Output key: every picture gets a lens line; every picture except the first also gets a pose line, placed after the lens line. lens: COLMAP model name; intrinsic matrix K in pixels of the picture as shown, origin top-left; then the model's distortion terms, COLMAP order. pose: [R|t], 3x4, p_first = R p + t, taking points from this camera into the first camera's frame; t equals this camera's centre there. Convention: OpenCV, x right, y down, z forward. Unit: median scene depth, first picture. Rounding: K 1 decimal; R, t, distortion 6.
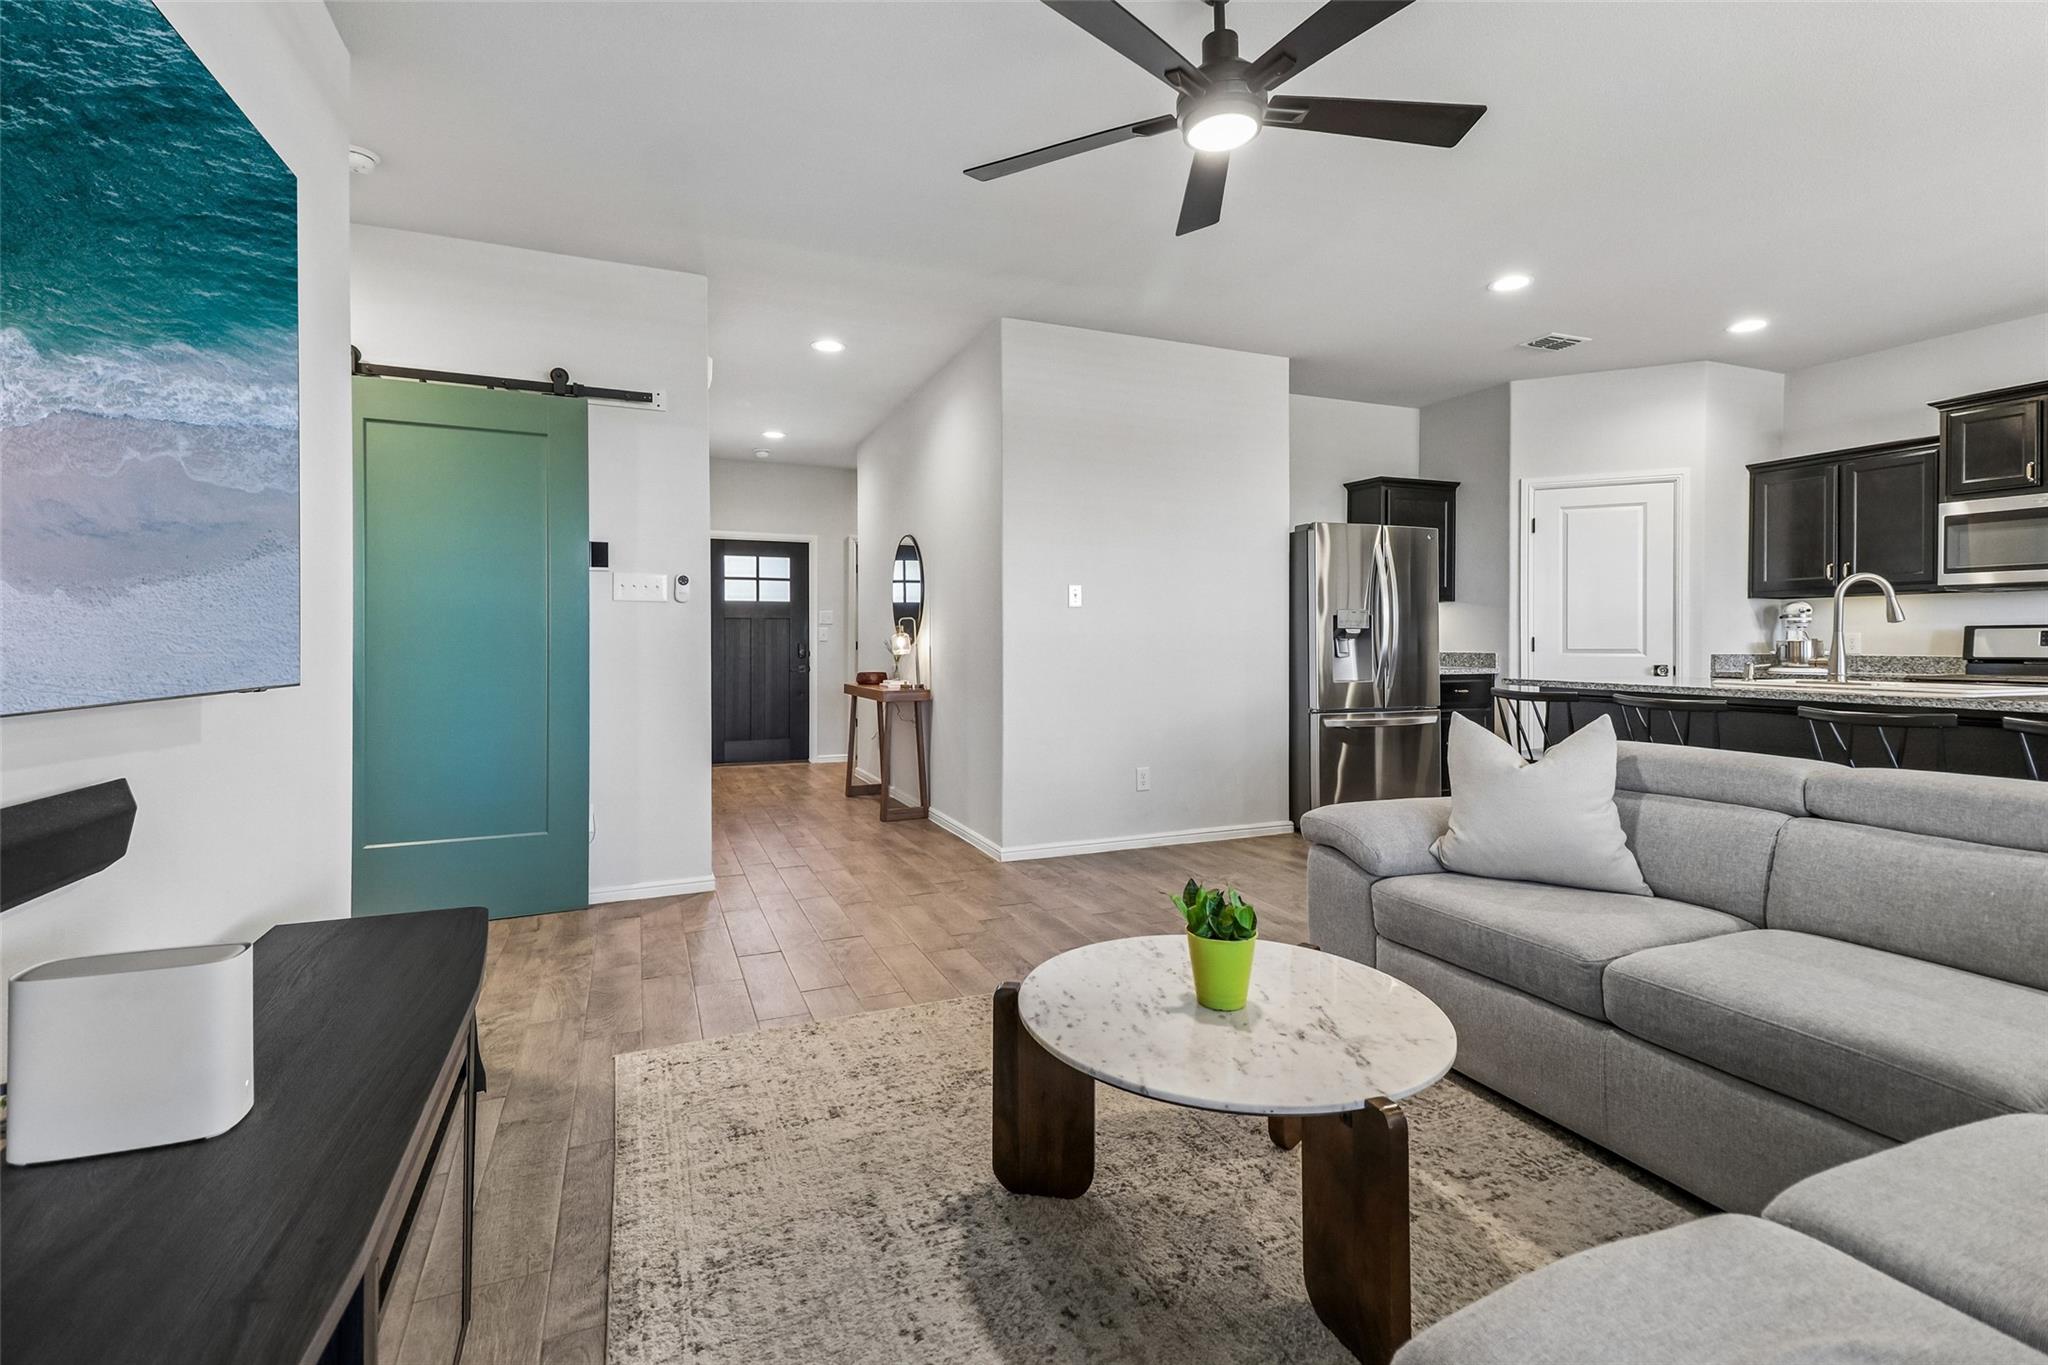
lens RADIAL K [[932.8, 0, 1024.4], [0, 932.8, 646.2], [0, 0, 1]] dist [0.044453, -0.019102]
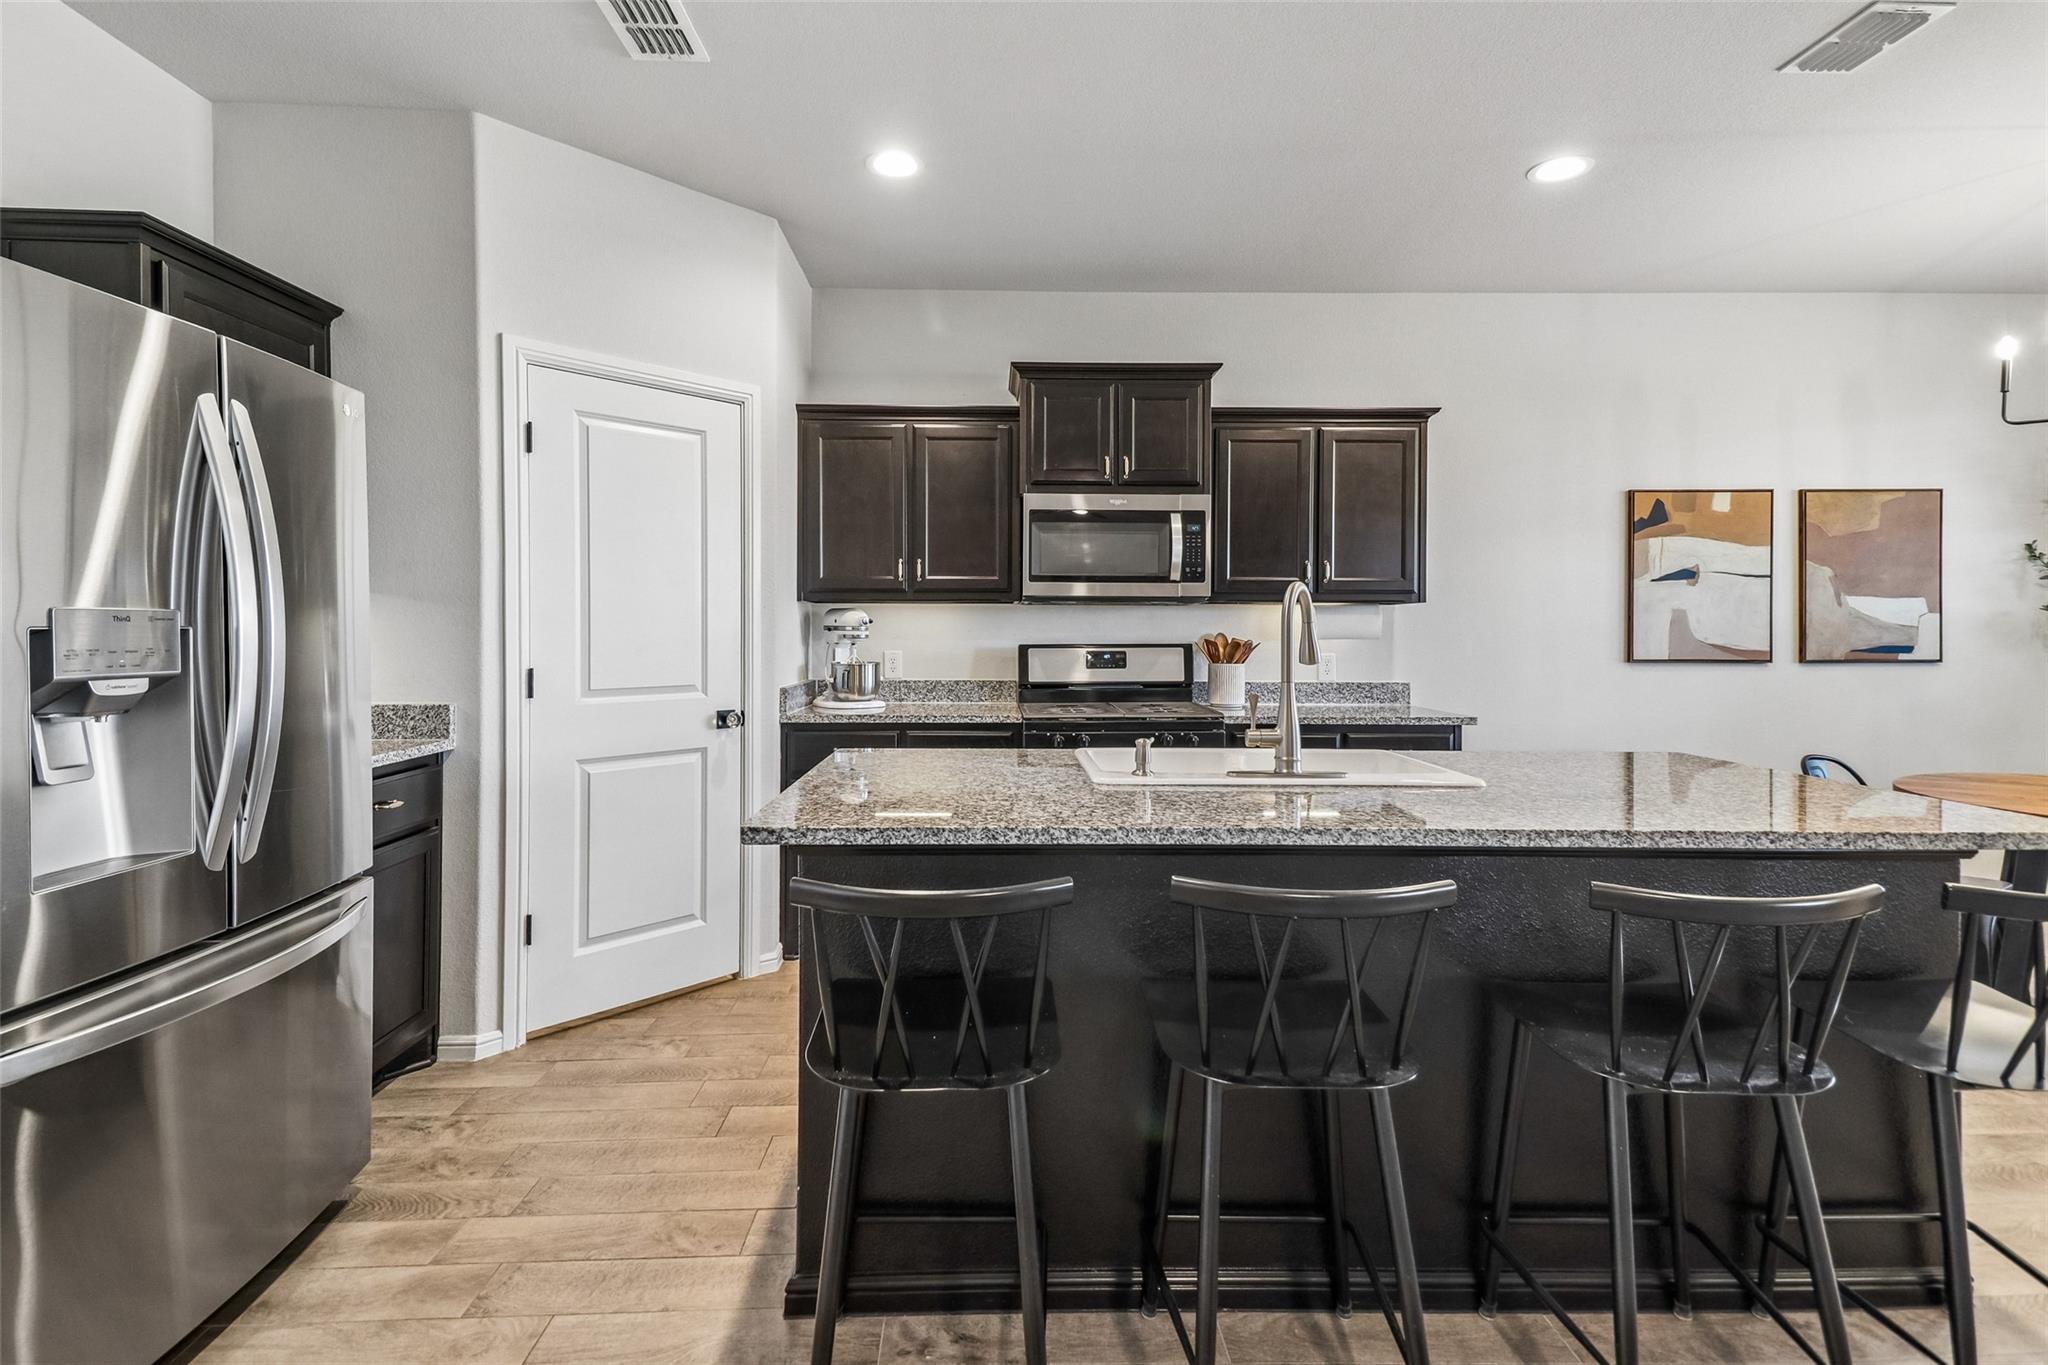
lens RADIAL K [[992.6, 0, 1016.8], [0, 992.6, 633.6], [0, 0, 1]] dist [0.037424, -0.005069]
pose [[0.358470, -0.006128, 0.933521, 0.186349], [0.000937, 0.999980, 0.006204, -0.037923], [-0.933541, -0.001349, 0.358469, 0.728288]]
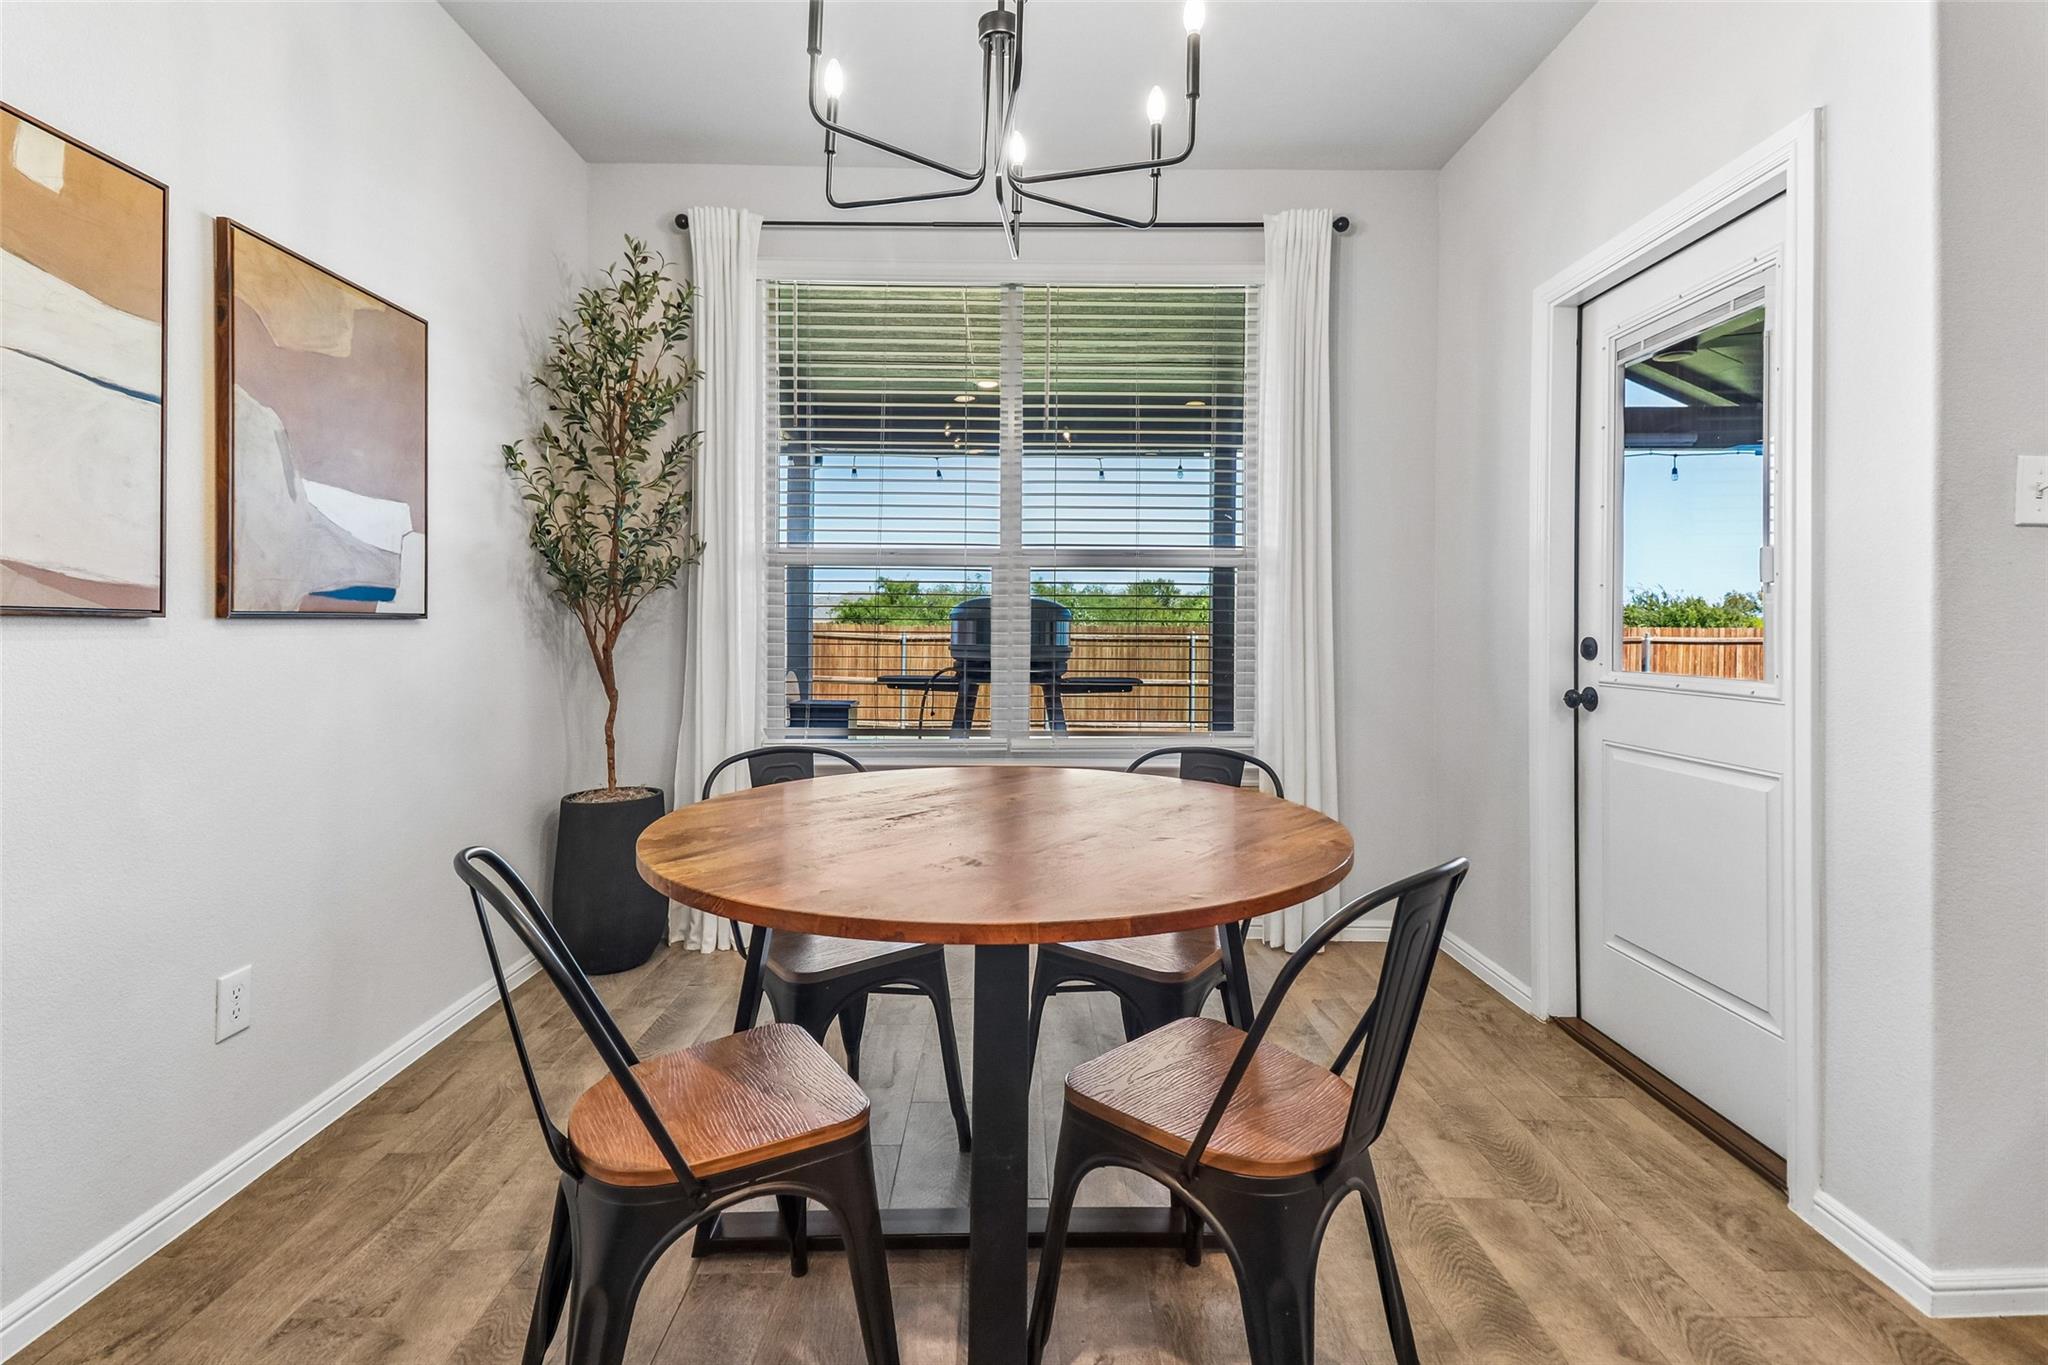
lens RADIAL K [[932.8, 0, 1028.6], [0, 932.8, 619.3], [0, 0, 1]] dist [0.044453, -0.019102]
pose [[-0.927688, -0.003099, 0.373342, 0.878359], [-0.005651, 0.999968, -0.005742, -0.003524], [-0.373312, -0.007436, -0.927676, 0.620216]]
